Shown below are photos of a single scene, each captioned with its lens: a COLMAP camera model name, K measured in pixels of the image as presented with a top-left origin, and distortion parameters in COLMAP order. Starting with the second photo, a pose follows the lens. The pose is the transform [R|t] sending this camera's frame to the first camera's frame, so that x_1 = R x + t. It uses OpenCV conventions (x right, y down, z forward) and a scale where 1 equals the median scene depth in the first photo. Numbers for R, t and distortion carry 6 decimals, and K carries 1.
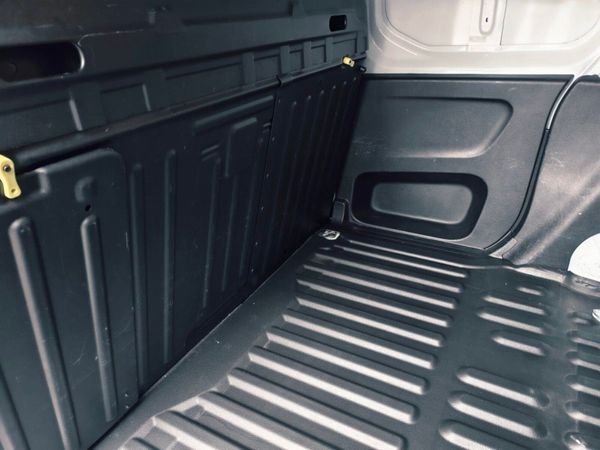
lens RADIAL K [[430.4, 0, 300.0], [0, 430.4, 225.0], [0, 0, 1]] dist [0.037750, -0.037751]
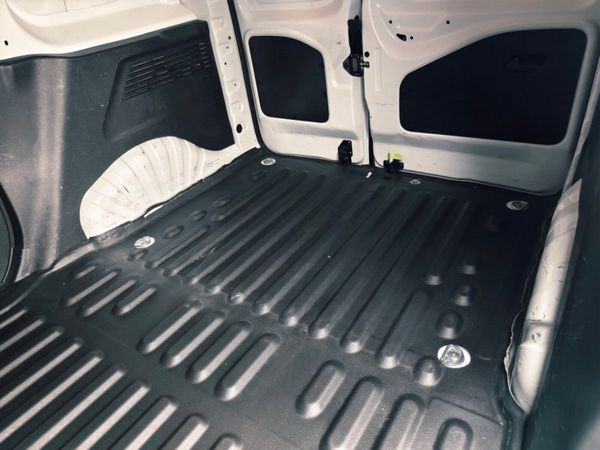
lens RADIAL K [[430.4, 0, 300.0], [0, 430.4, 225.0], [0, 0, 1]] dist [0.037750, -0.037751]
pose [[0.074925, -0.488076, 0.869579, -0.261657], [0.546814, 0.749341, 0.373474, -0.033938], [-0.833895, 0.447515, 0.323031, 0.216716]]
